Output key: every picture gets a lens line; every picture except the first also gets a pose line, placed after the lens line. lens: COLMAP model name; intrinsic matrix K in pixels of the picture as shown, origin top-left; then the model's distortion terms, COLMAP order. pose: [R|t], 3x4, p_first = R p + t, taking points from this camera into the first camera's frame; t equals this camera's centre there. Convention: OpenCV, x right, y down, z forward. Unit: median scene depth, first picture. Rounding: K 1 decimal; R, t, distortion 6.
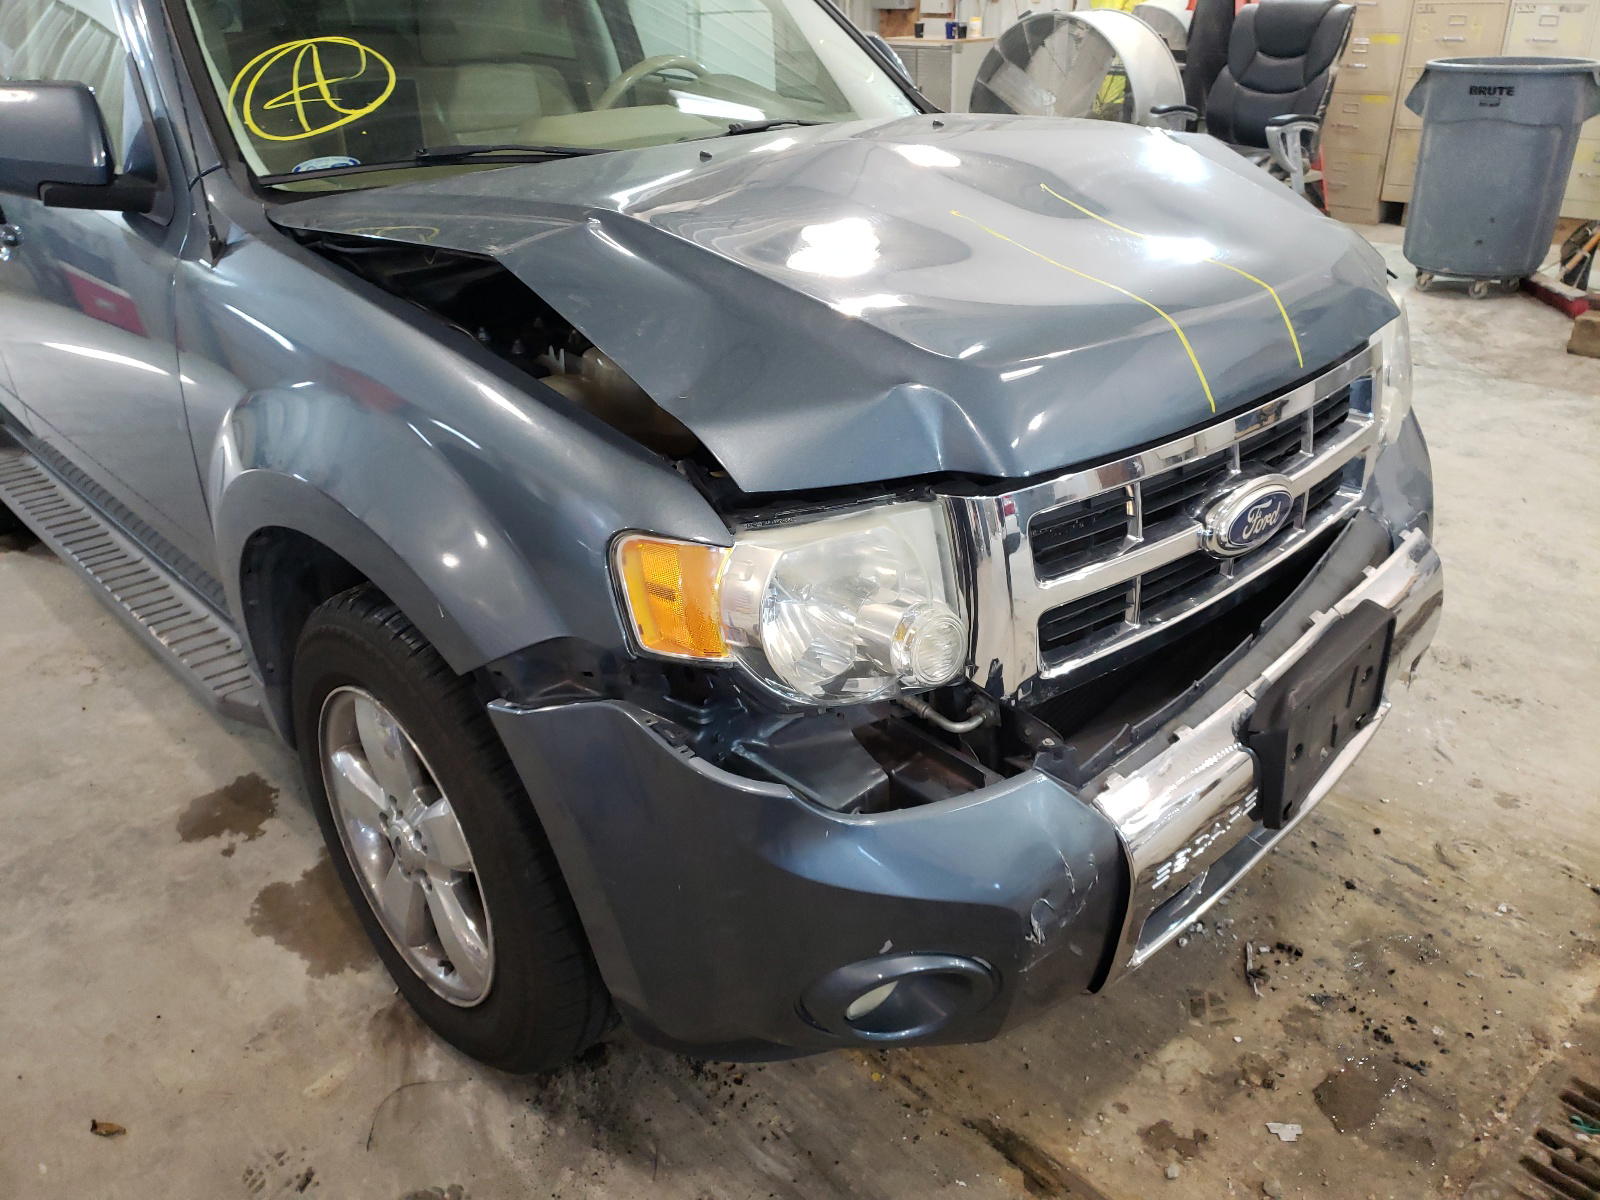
lens RADIAL K [[1327.3, 0, 800.0], [0, 1327.3, 600.0], [0, 0, 1]] dist [0.008934, 0.015409]
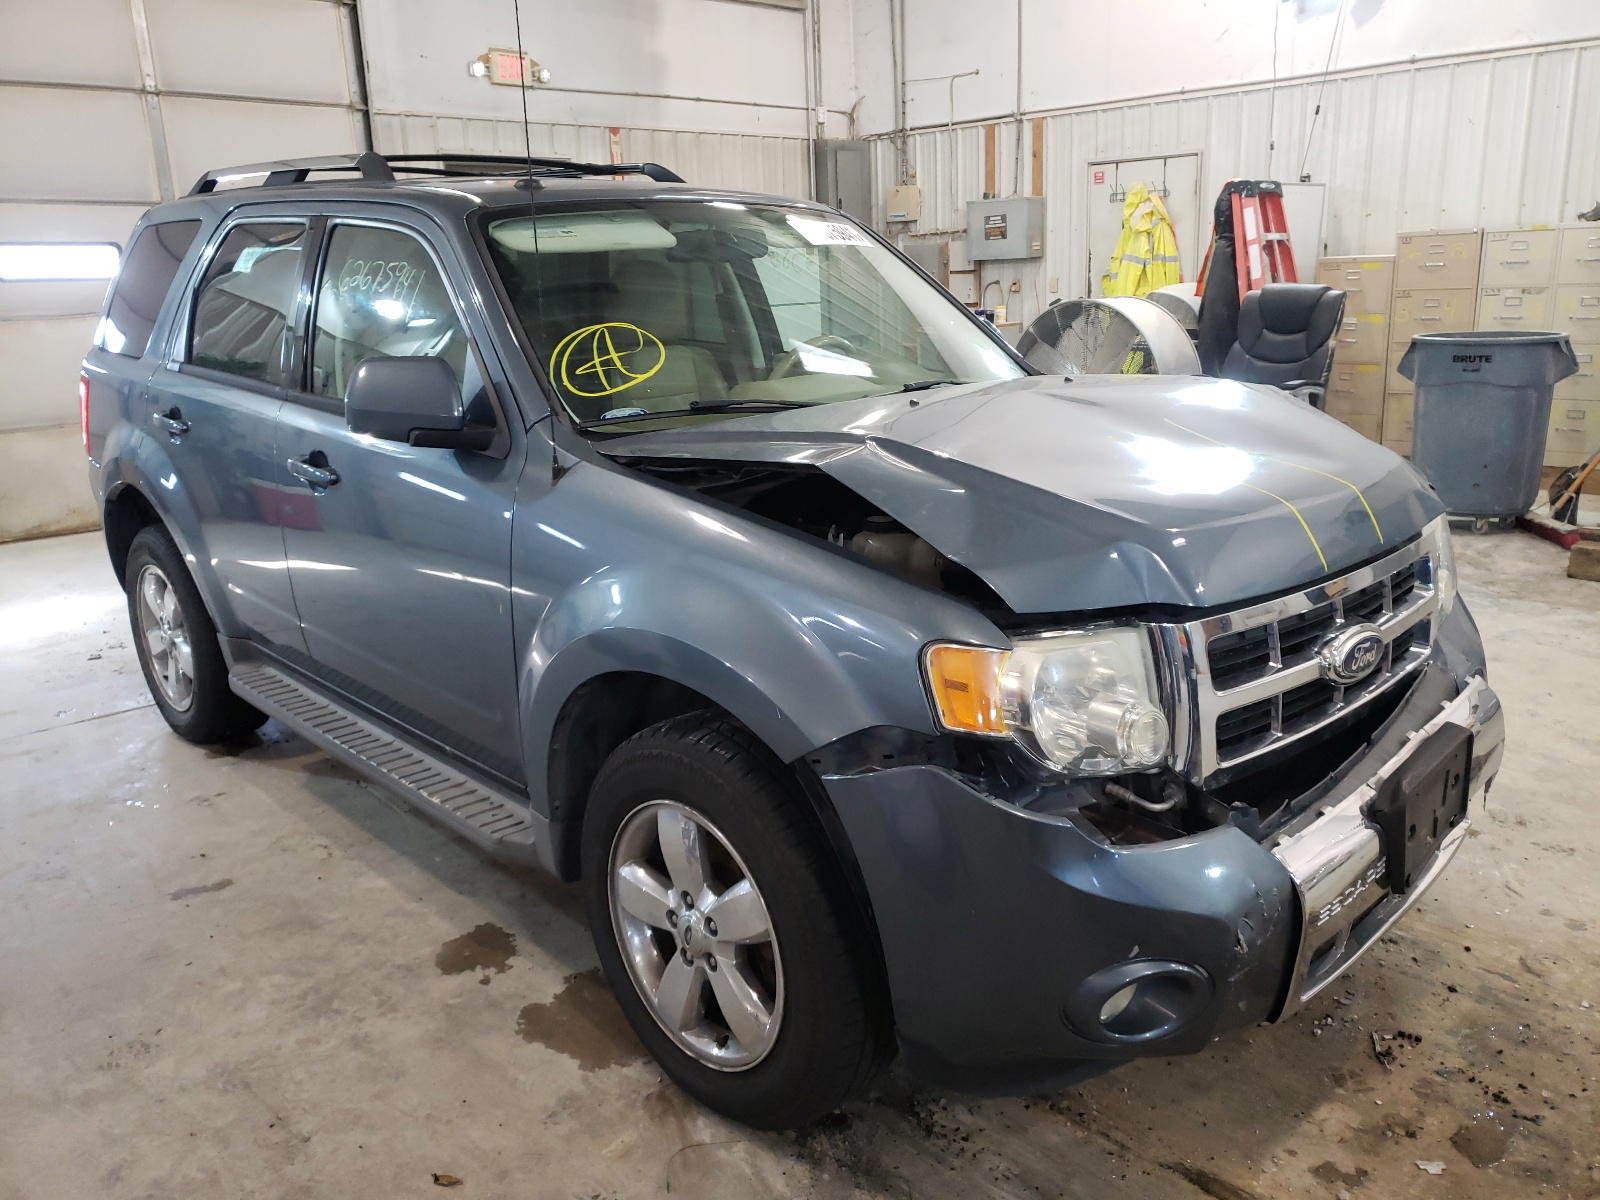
lens RADIAL K [[1354.1, 0, 800.0], [0, 1354.1, 600.0], [0, 0, 1]] dist [-0.001658, 0.047385]
pose [[0.999867, -0.015196, 0.005977, -0.184923], [0.016085, 0.979676, -0.199938, 0.123064], [-0.002818, 0.200008, 0.979790, -0.273088]]
